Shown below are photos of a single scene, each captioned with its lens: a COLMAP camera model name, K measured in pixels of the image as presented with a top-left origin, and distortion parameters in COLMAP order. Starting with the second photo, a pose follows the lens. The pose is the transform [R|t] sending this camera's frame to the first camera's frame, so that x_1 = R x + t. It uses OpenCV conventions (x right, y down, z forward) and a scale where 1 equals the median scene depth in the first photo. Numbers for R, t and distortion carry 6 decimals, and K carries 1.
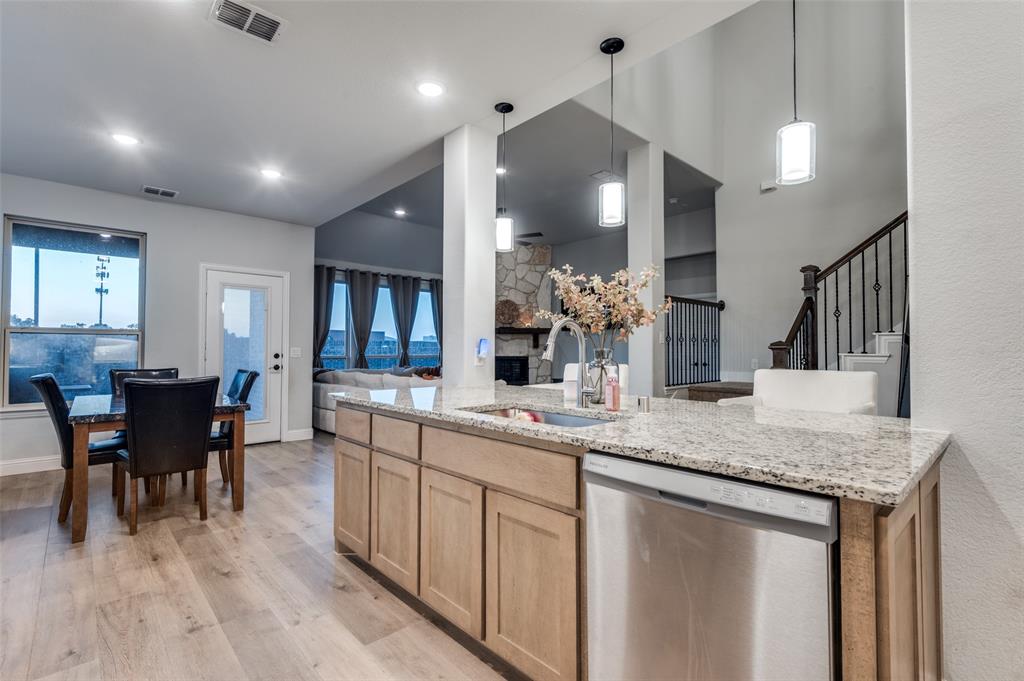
lens RADIAL K [[475.5, 0, 516.8], [0, 475.5, 340.3], [0, 0, 1]] dist [-0.002869, -0.000506]
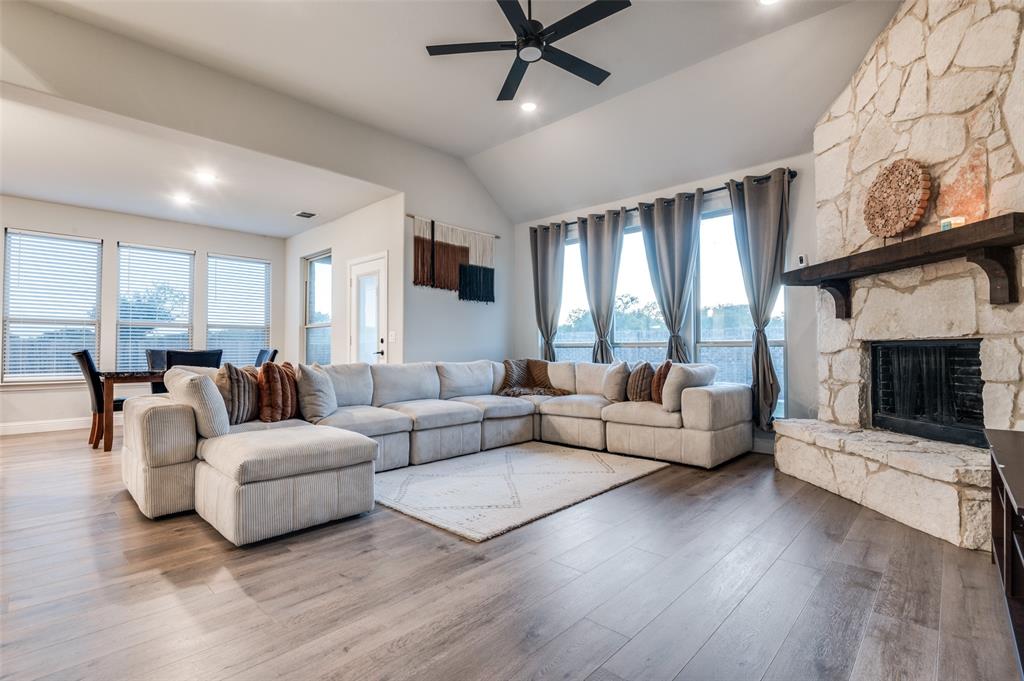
lens RADIAL K [[475.5, 0, 516.8], [0, 475.5, 340.3], [0, 0, 1]] dist [-0.002869, -0.000506]
pose [[0.069786, -0.022867, -0.997300, 0.299701], [0.025039, 0.999462, -0.021164, 0.037691], [0.997248, -0.023494, 0.070321, 0.776245]]
